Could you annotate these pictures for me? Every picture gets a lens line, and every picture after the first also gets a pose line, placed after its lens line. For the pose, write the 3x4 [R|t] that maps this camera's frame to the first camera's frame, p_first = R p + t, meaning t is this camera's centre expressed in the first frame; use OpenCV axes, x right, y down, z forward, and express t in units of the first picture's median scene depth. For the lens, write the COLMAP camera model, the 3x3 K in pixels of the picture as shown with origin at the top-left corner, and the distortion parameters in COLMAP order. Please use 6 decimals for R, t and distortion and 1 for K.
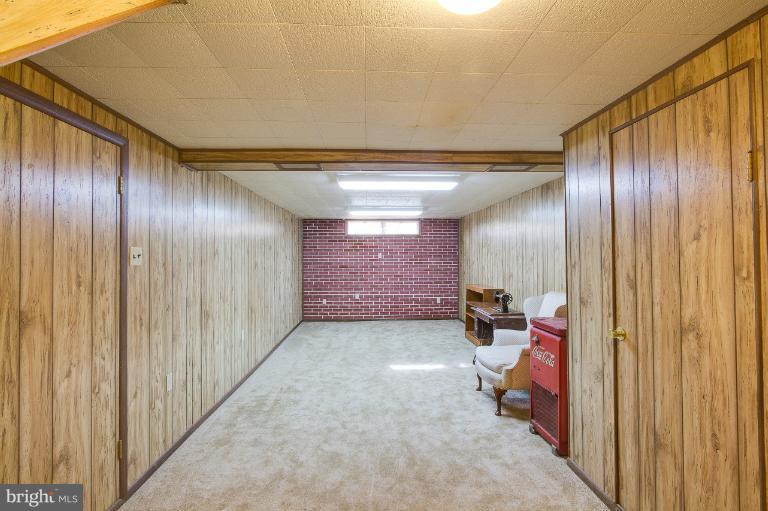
lens RADIAL K [[357.7, 0, 383.5], [0, 357.7, 254.5], [0, 0, 1]] dist [-0.001304, -0.000598]
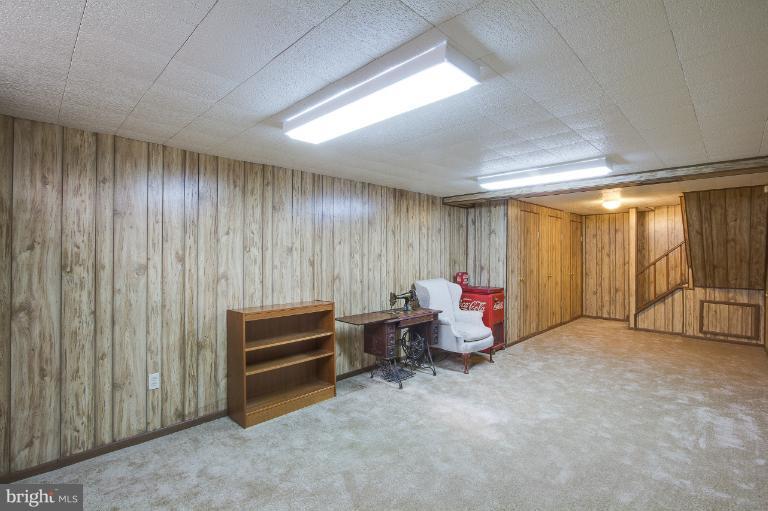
lens RADIAL K [[357.7, 0, 384.0], [0, 357.7, 254.4], [0, 0, 1]] dist [-0.001304, -0.000598]
pose [[-0.673755, 0.005960, 0.738931, -1.207063], [-0.006377, 0.999883, -0.013880, 0.092888], [-0.738928, -0.014063, -0.673638, 1.601652]]
